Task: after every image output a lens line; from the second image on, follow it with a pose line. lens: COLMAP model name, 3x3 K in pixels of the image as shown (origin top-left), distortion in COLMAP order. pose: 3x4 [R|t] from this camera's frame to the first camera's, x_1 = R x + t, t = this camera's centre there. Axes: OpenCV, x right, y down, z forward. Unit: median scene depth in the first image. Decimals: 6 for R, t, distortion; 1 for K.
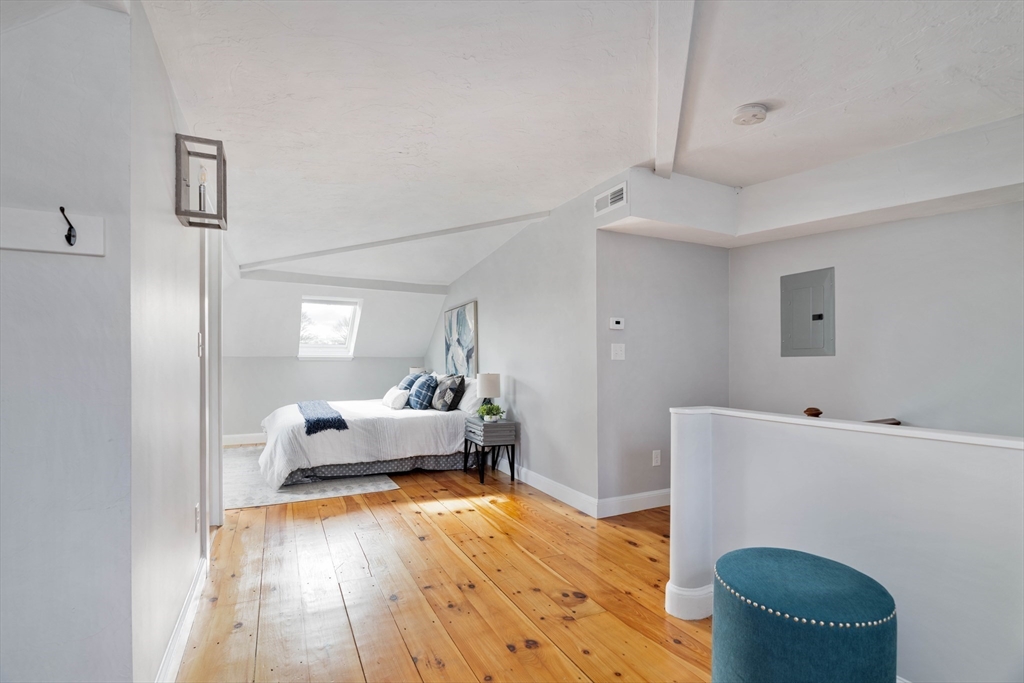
lens RADIAL K [[465.4, 0, 516.1], [0, 465.4, 349.8], [0, 0, 1]] dist [-0.010683, 0.002140]
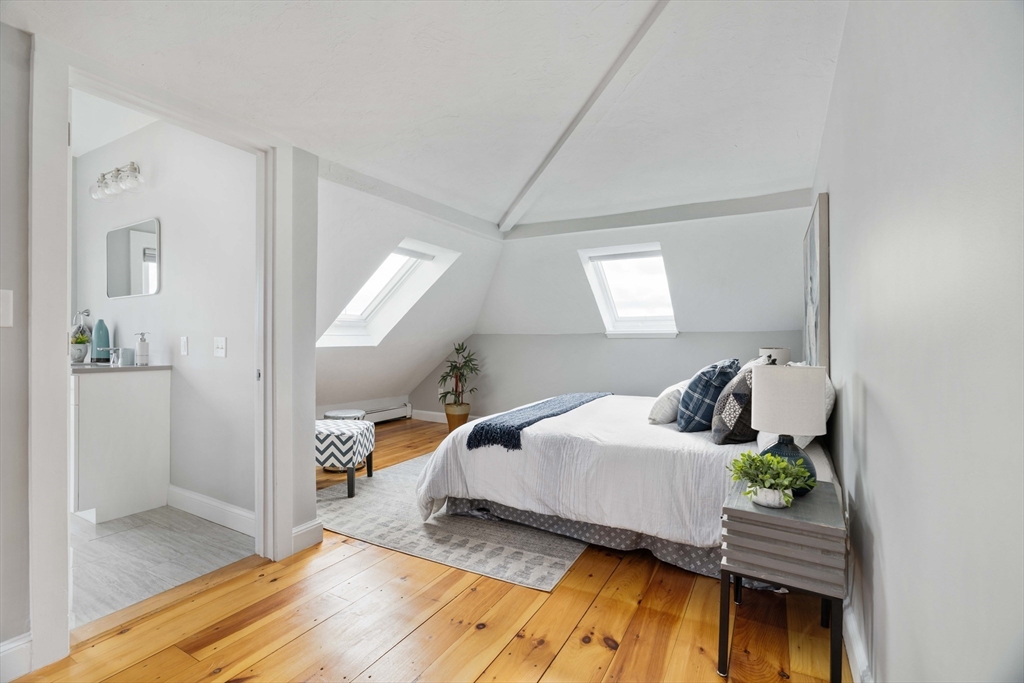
lens RADIAL K [[465.4, 0, 510.8], [0, 465.4, 344.9], [0, 0, 1]] dist [-0.010683, 0.002140]
pose [[0.566170, 0.000530, -0.824289, 0.123800], [0.020664, 0.999676, 0.014835, 0.027481], [0.824030, -0.025432, 0.565975, 0.656361]]
